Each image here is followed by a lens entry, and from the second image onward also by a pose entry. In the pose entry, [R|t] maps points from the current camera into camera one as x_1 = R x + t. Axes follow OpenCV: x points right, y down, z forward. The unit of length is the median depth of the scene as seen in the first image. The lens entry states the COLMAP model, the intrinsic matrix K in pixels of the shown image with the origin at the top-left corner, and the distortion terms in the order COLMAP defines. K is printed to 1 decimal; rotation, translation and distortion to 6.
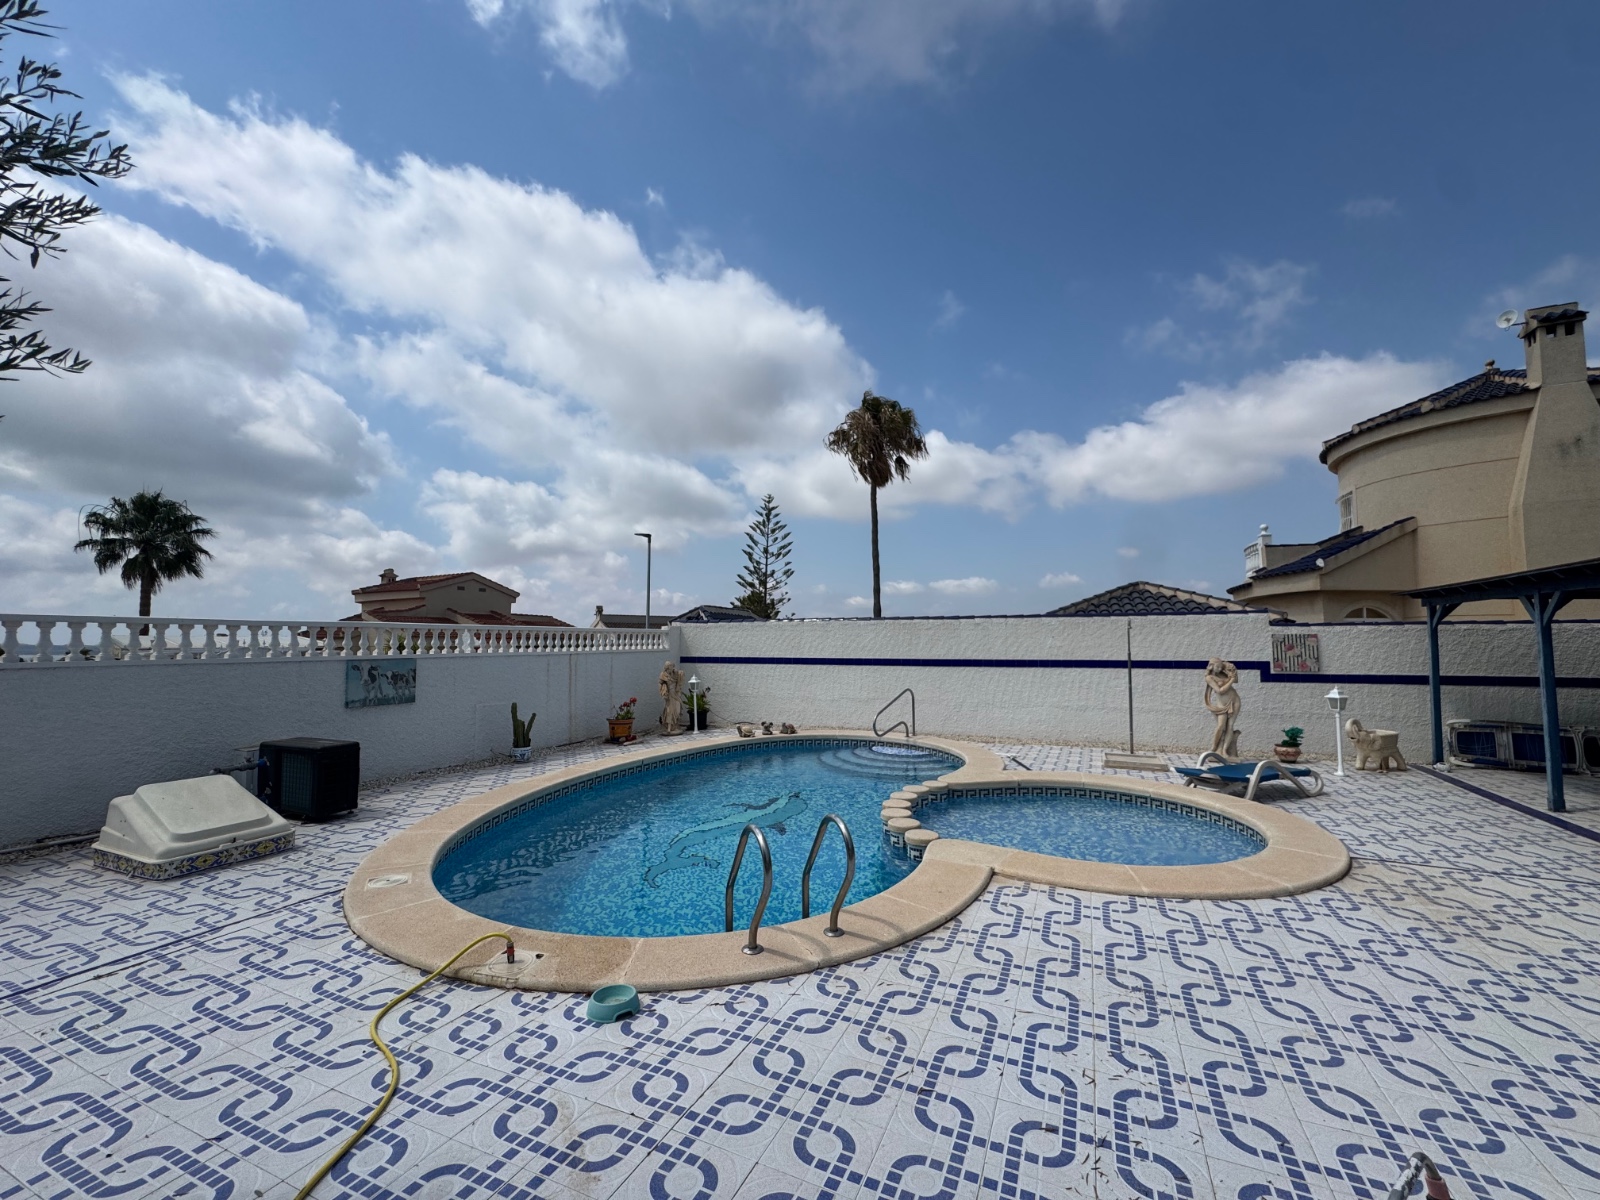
lens RADIAL K [[636.6, 0, 800.7], [0, 636.6, 597.9], [0, 0, 1]] dist [-0.007132, 0.001110]
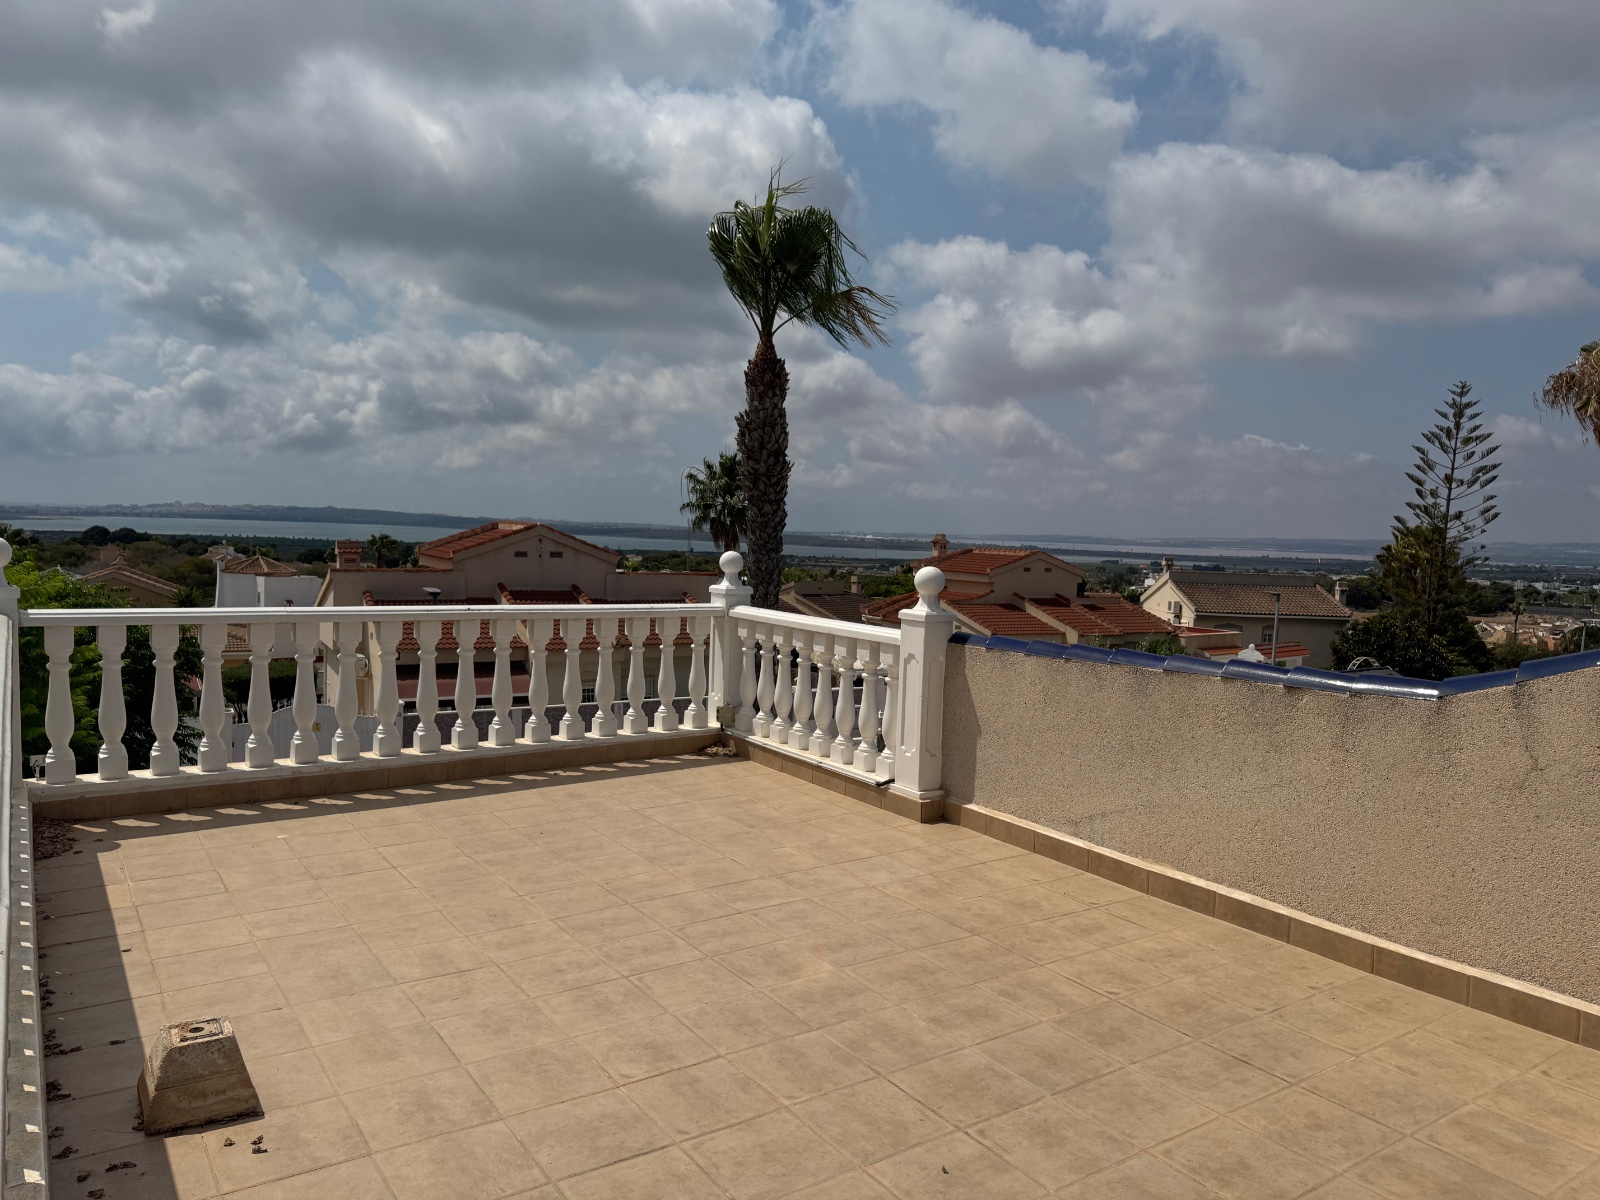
lens RADIAL K [[1122.9, 0, 811.7], [0, 1122.9, 628.4], [0, 0, 1]] dist [0.020158, -0.023144]
pose [[0.837538, 0.079648, -0.540543, 0.147004], [0.000608, 0.989181, 0.146697, -0.443812], [0.546379, -0.123193, 0.828428, -1.230817]]
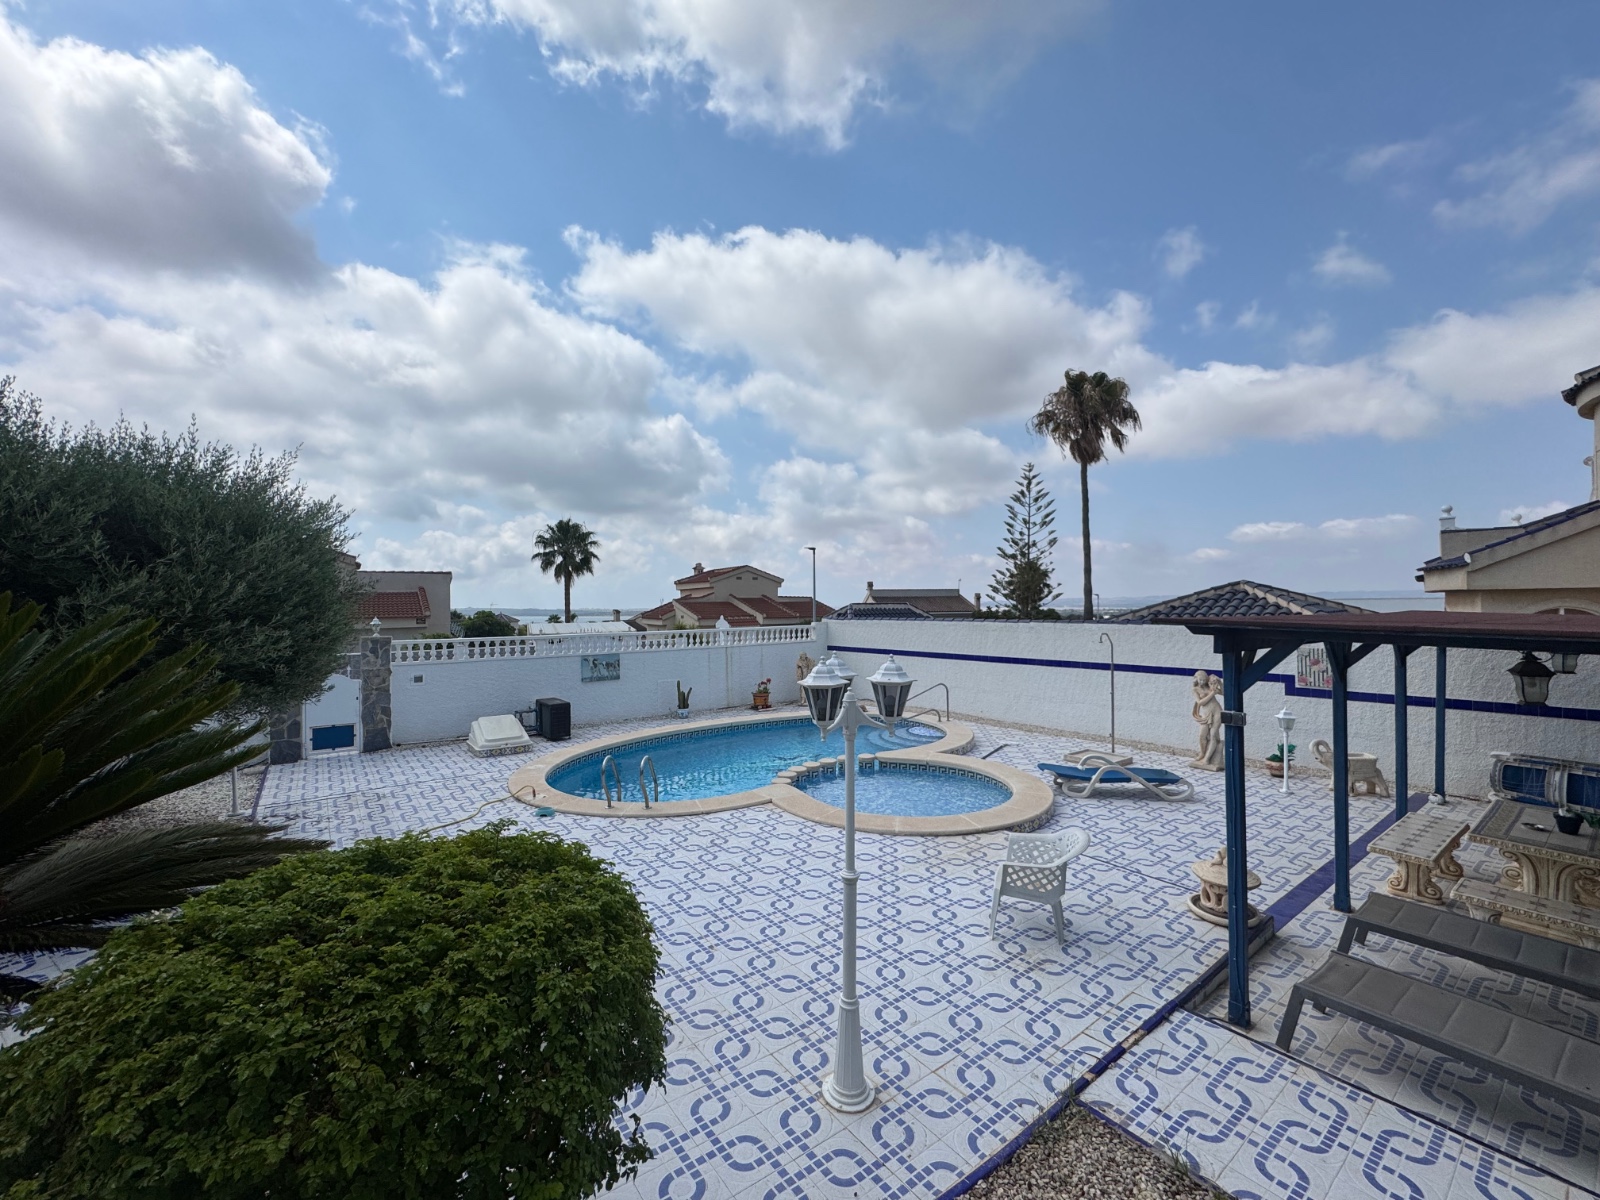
lens RADIAL K [[636.6, 0, 797.6], [0, 636.6, 597.5], [0, 0, 1]] dist [-0.007132, 0.001110]
pose [[0.879043, -0.012970, -0.476567, 0.500403], [0.041324, 0.997940, 0.049064, -0.094418], [0.474949, -0.062823, 0.877768, -0.209588]]
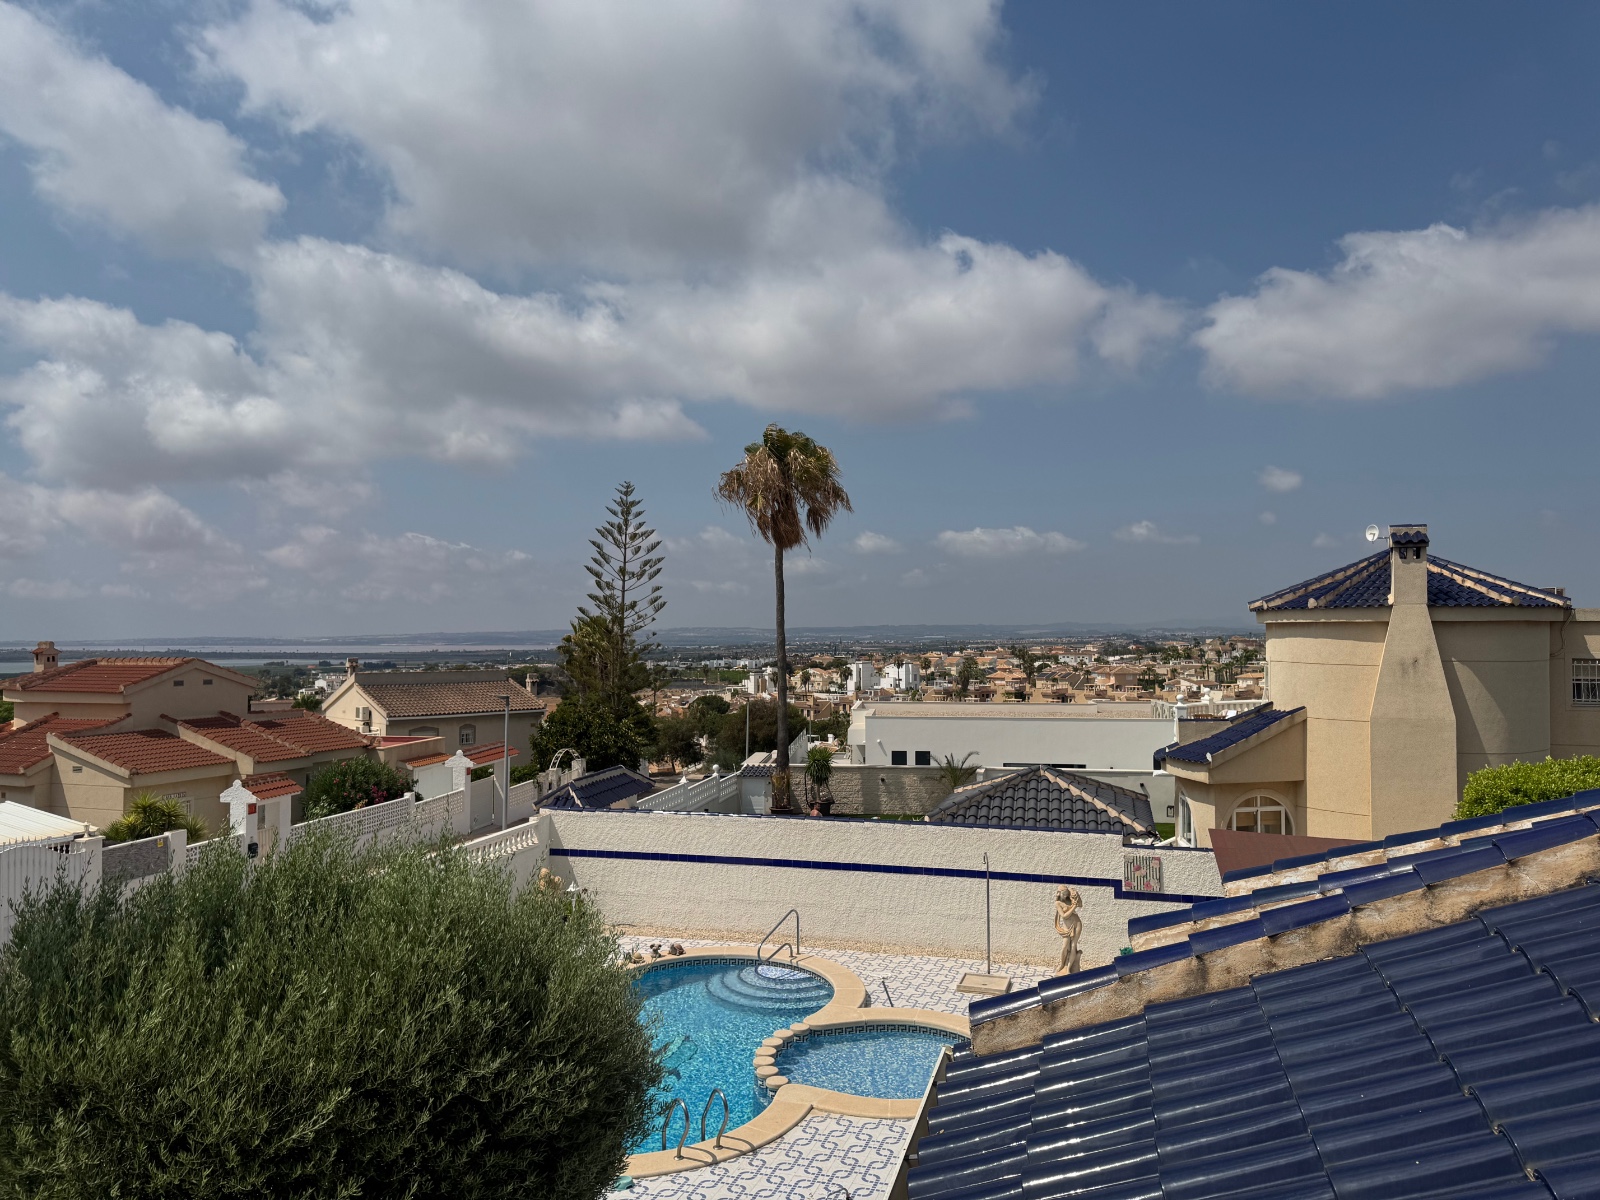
lens RADIAL K [[1122.9, 0, 805.4], [0, 1122.9, 598.8], [0, 0, 1]] dist [0.020158, -0.023144]
pose [[0.992737, 0.003205, 0.120258, -0.033911], [-0.007305, 0.999406, 0.033671, -0.418877], [-0.120079, -0.034305, 0.992171, -0.790807]]
